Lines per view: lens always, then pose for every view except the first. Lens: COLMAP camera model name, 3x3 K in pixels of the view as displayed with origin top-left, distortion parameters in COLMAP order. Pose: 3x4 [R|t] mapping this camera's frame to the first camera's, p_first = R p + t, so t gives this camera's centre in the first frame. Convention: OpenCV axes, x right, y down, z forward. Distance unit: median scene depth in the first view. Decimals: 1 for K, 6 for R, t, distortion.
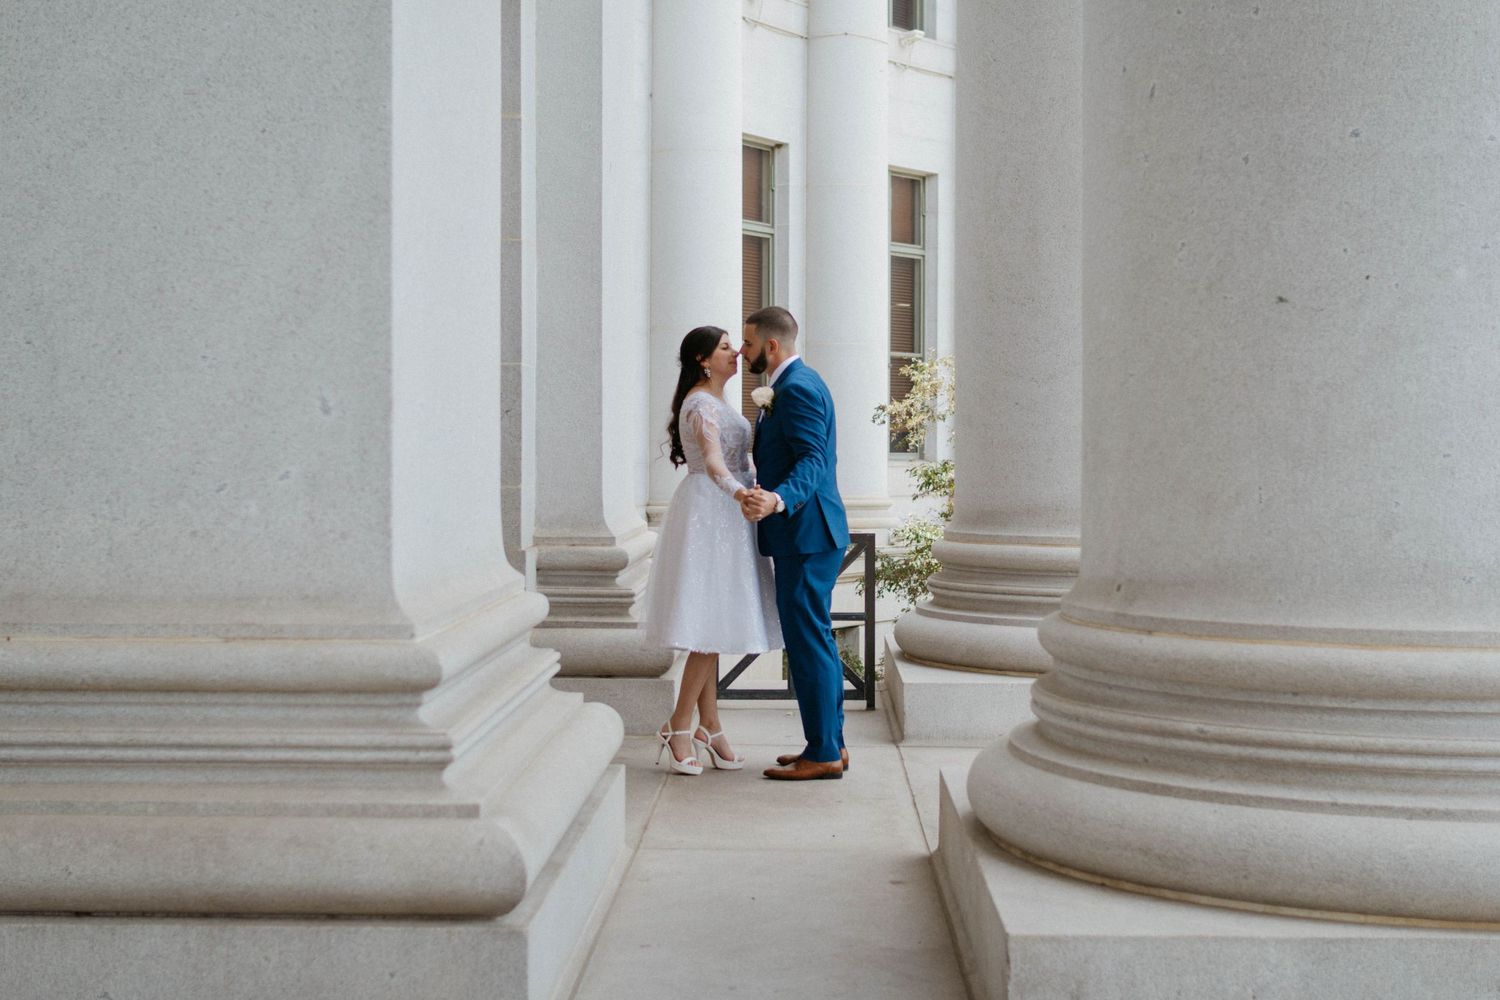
lens RADIAL K [[2073.1, 0, 750.0], [0, 2073.1, 500.0], [0, 0, 1]] dist [-0.005936, 0.124519]
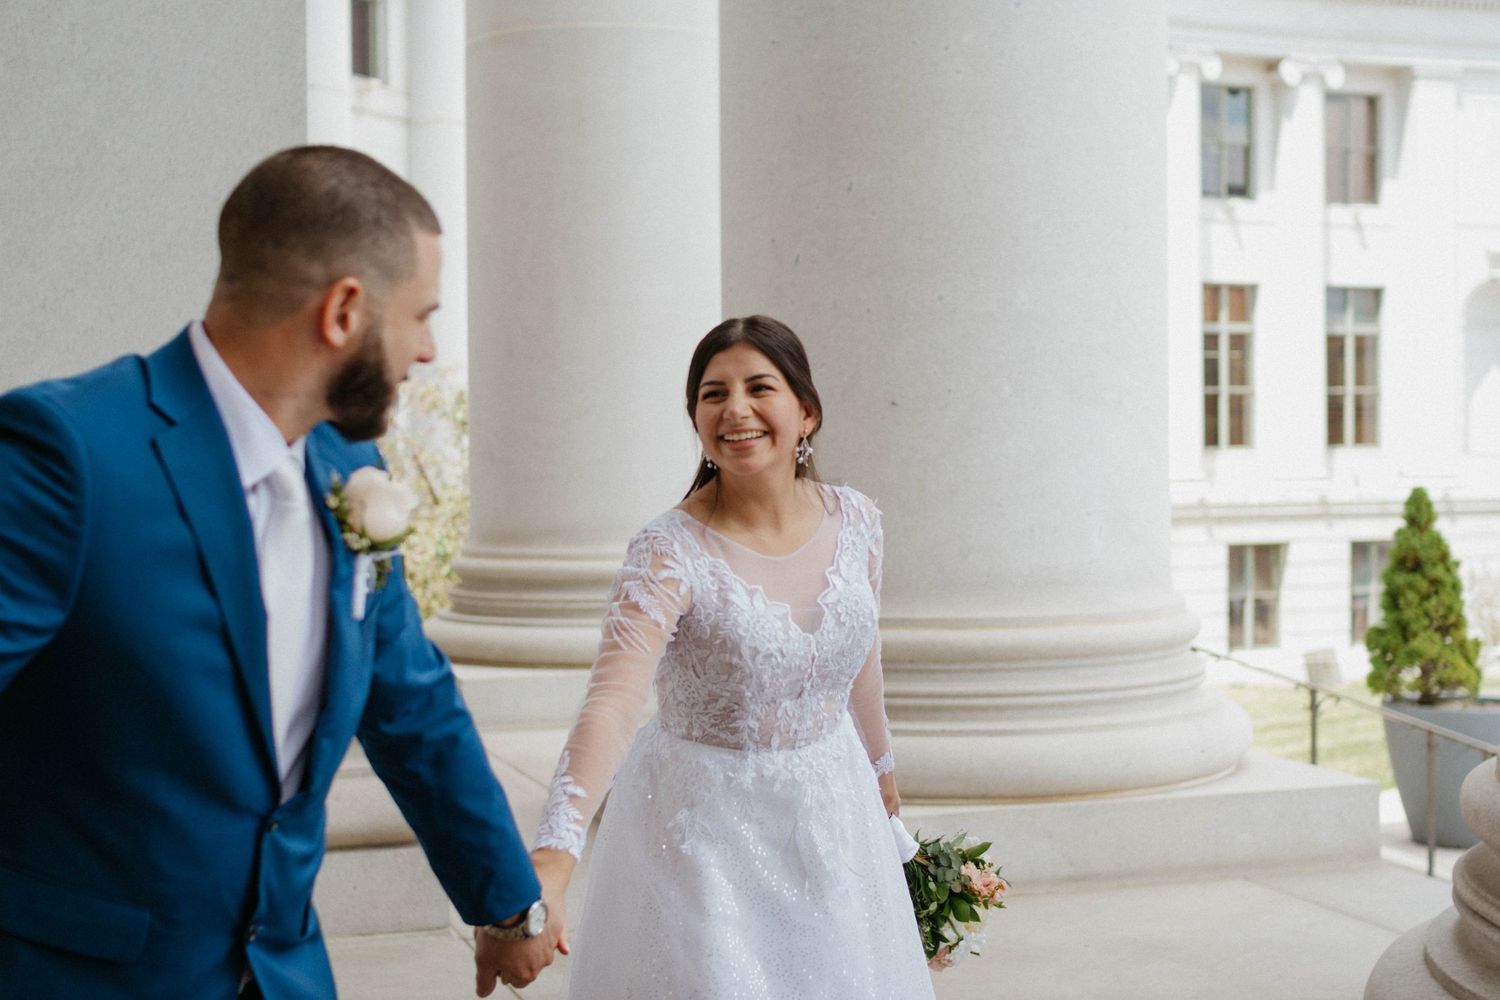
lens RADIAL K [[2073.1, 0, 750.0], [0, 2073.1, 500.0], [0, 0, 1]] dist [-0.005936, 0.124519]
pose [[0.938364, -0.018902, 0.345132, -0.378230], [0.018989, 0.999815, 0.003127, -0.033474], [-0.345127, 0.003620, 0.938549, -0.401062]]
